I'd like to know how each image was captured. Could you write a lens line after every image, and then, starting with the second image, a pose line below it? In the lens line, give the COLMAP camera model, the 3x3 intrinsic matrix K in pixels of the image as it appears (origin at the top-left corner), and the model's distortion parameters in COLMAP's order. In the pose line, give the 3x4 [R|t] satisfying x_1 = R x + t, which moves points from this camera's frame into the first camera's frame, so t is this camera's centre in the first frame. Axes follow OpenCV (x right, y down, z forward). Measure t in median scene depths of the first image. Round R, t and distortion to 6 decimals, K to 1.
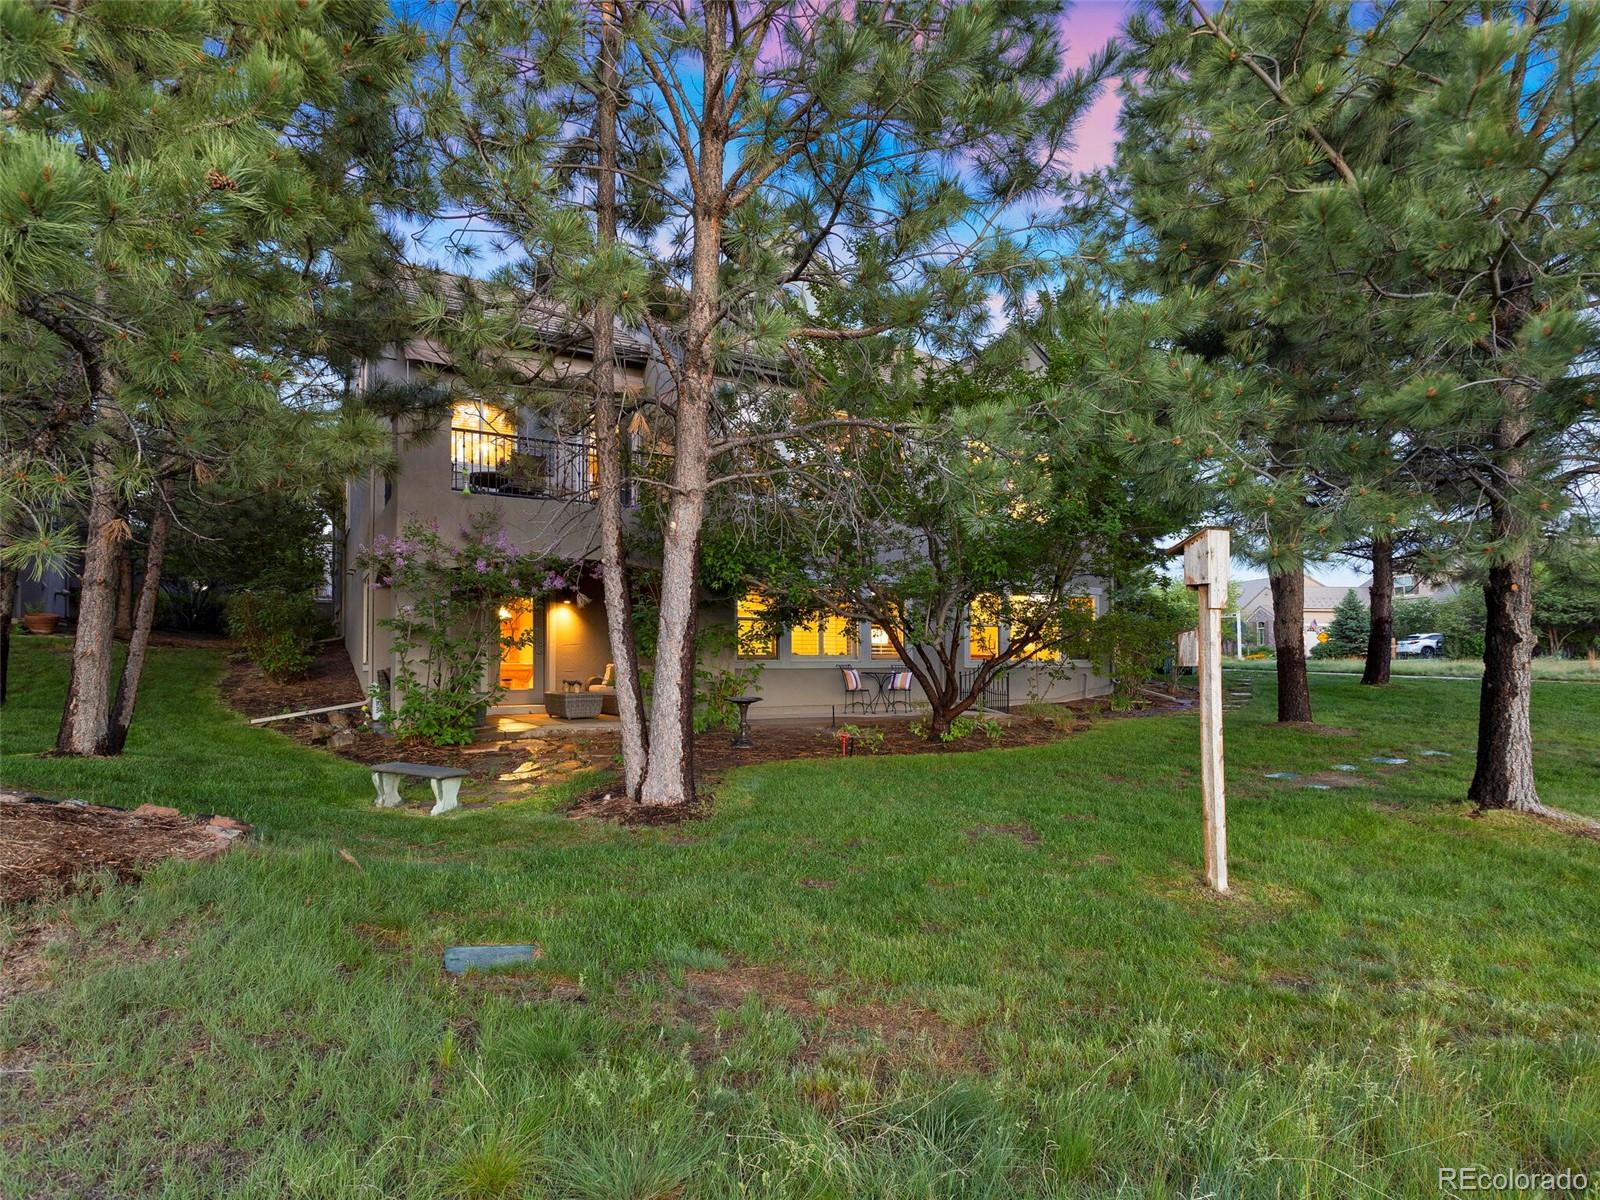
lens RADIAL K [[643.6, 0, 760.0], [0, 643.6, 631.8], [0, 0, 1]] dist [-0.000589, -0.000130]
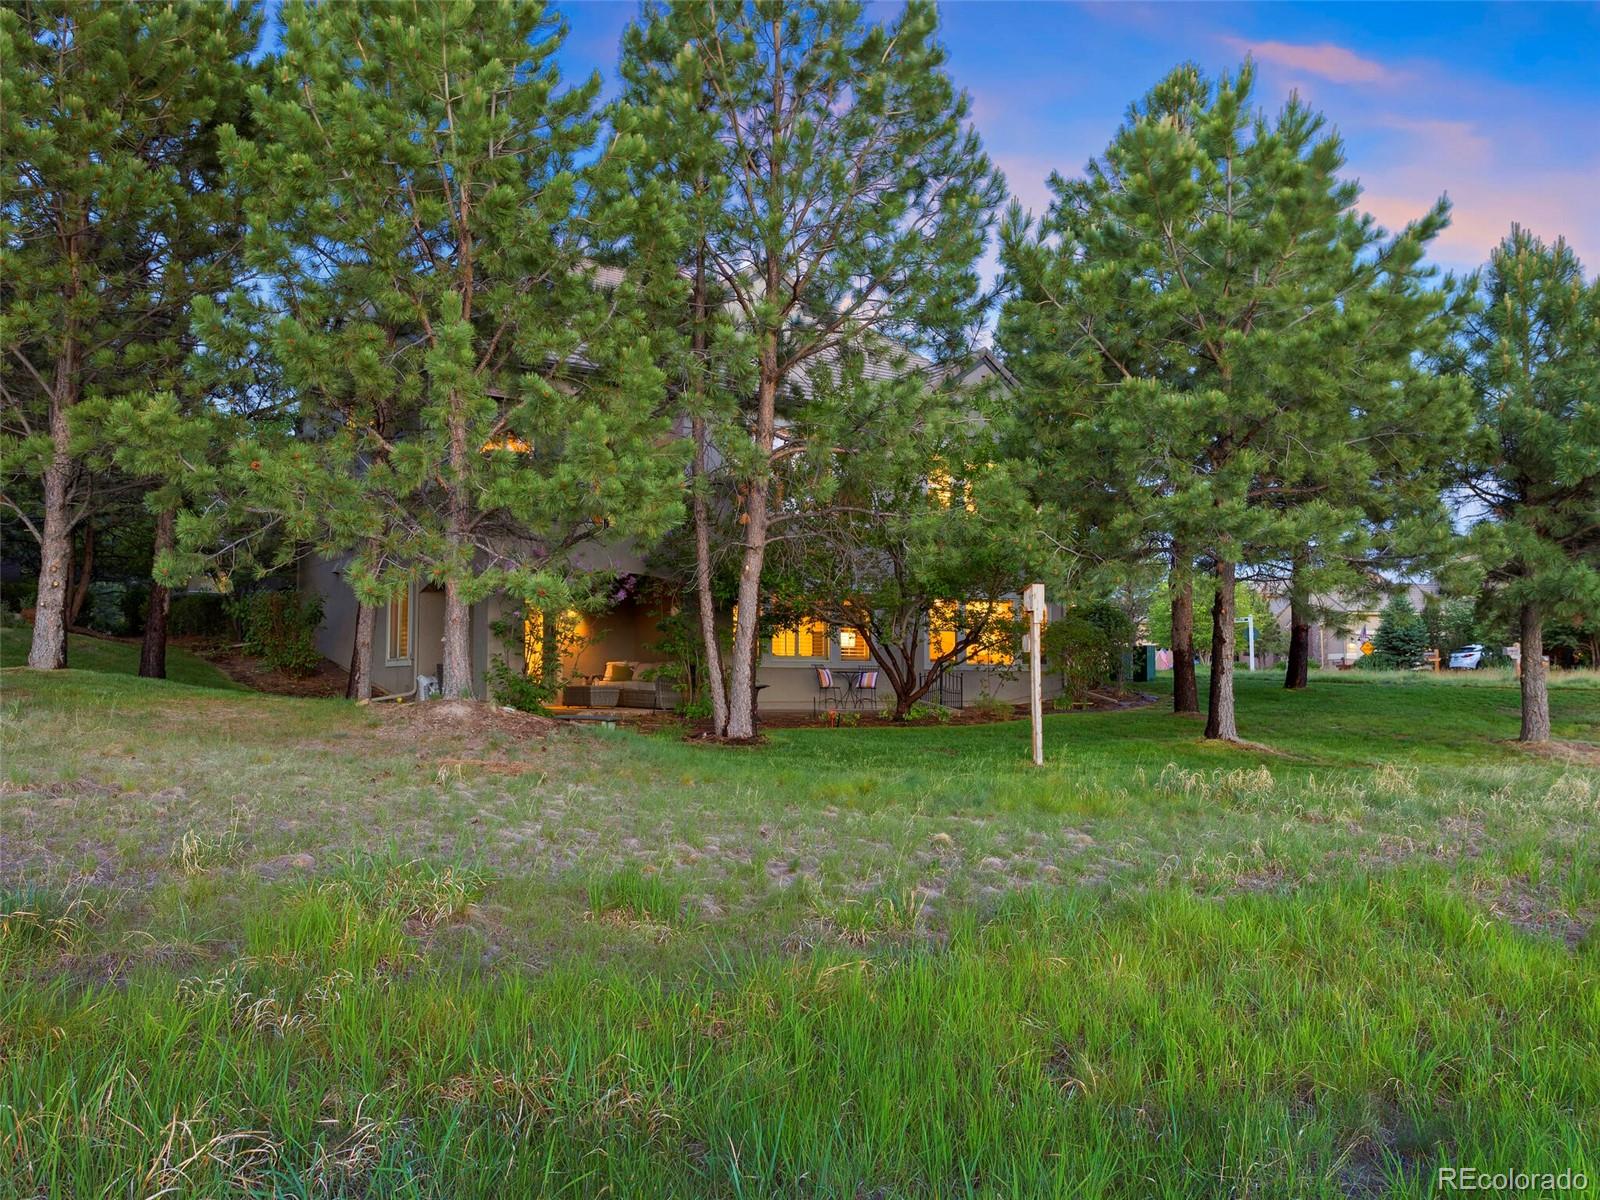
lens RADIAL K [[1165.7, 0, 800.1], [0, 1165.7, 601.4], [0, 0, 1]] dist [-0.002219, -0.000317]
pose [[0.982410, 0.014082, 0.186207, -0.335791], [-0.008354, 0.999468, -0.031512, 0.007815], [-0.186551, 0.029402, 0.982005, -1.178220]]
